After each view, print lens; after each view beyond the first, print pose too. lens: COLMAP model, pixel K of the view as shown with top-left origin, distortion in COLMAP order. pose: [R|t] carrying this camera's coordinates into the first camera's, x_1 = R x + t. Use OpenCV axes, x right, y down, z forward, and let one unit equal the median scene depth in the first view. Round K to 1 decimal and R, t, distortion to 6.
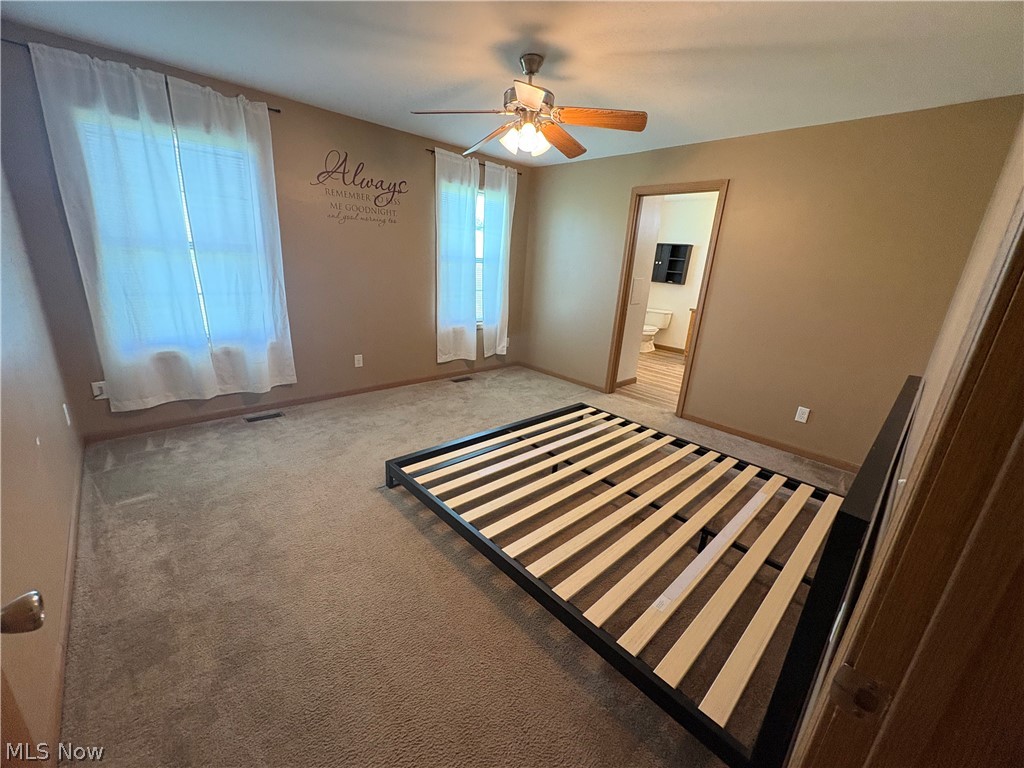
lens RADIAL K [[405.1, 0, 512.0], [0, 405.1, 384.0], [0, 0, 1]] dist [-0.001929, 0.000343]
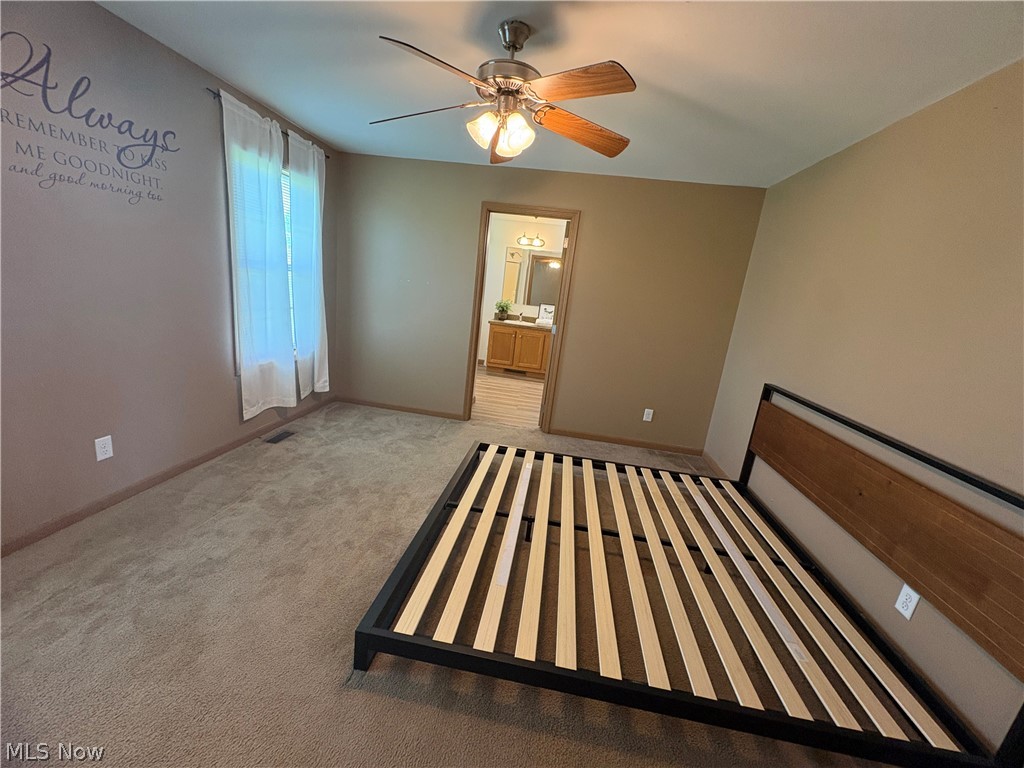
lens RADIAL K [[405.1, 0, 512.0], [0, 405.1, 384.0], [0, 0, 1]] dist [-0.001929, 0.000343]
pose [[0.776960, -0.122822, 0.617453, -0.269595], [0.123884, 0.991436, 0.041326, -0.093229], [-0.617241, 0.044384, 0.785521, 0.232026]]
